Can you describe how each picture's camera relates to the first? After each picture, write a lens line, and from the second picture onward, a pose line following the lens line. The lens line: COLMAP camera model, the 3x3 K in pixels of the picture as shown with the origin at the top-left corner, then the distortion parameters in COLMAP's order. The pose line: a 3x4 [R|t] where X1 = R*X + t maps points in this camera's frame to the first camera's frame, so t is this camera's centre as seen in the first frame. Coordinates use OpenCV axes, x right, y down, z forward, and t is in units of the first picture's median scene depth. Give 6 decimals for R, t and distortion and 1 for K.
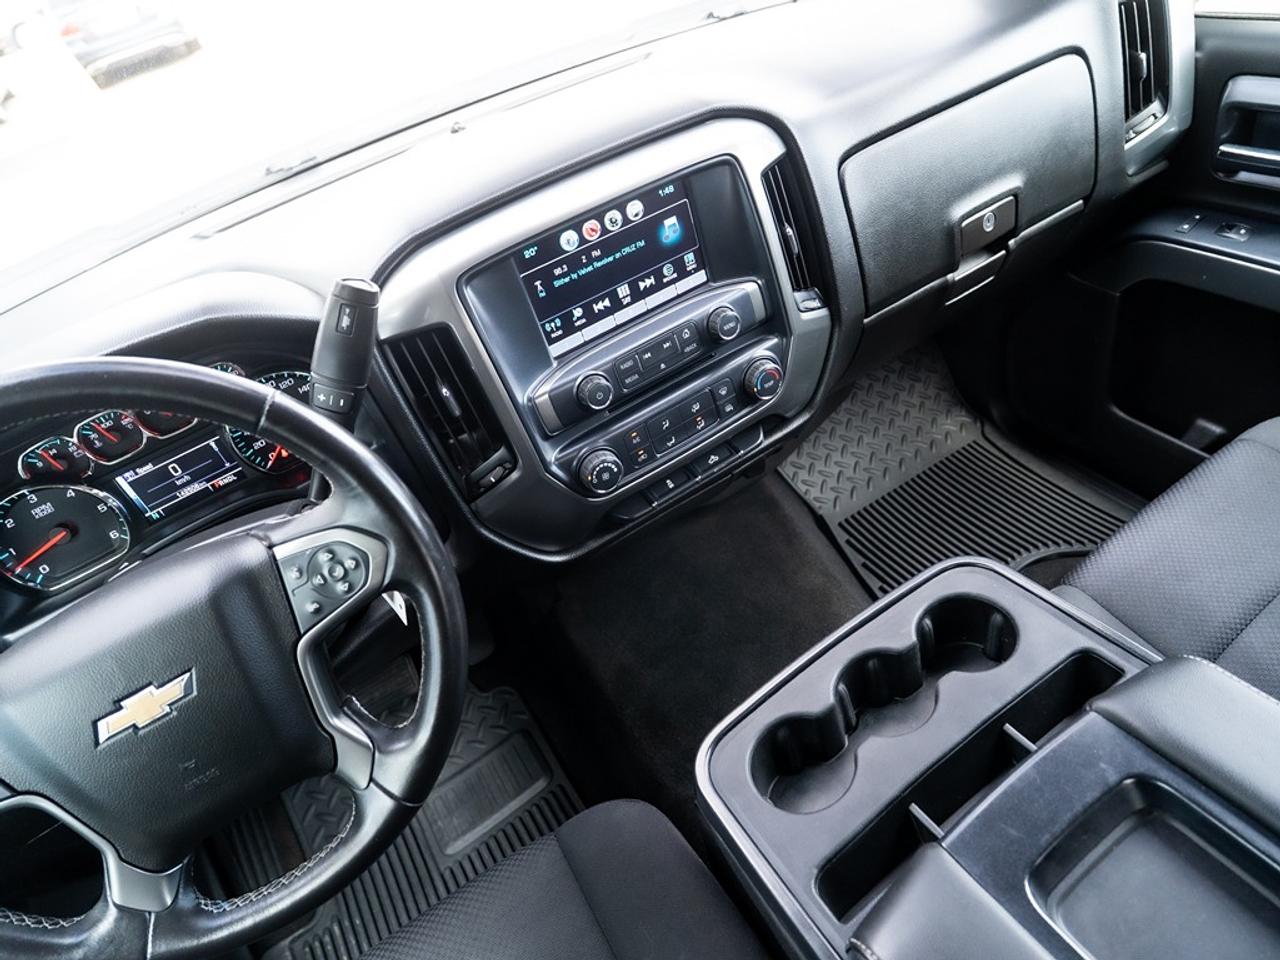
lens RADIAL K [[764.9, 0, 681.1], [0, 764.9, 477.3], [0, 0, 1]] dist [-0.016404, 0.000040]
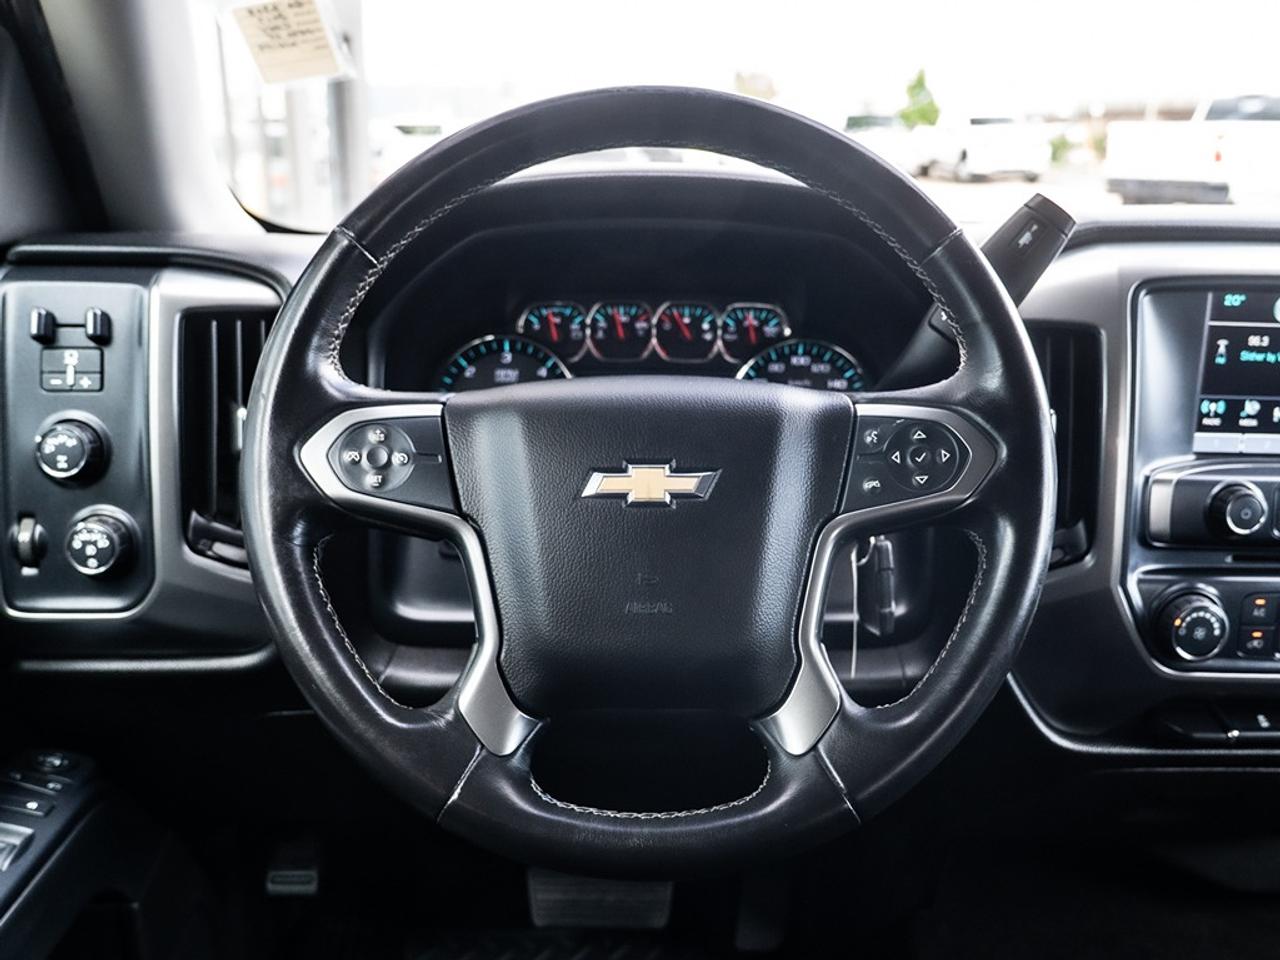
lens RADIAL K [[1175.5, 0, 673.9], [0, 1175.5, 515.0], [0, 0, 1]] dist [-0.033446, -0.002702]
pose [[0.846618, 0.366627, -0.385776, -0.134129], [-0.483189, 0.833358, -0.268408, 0.408390], [0.223084, 0.413642, 0.882686, -0.025767]]
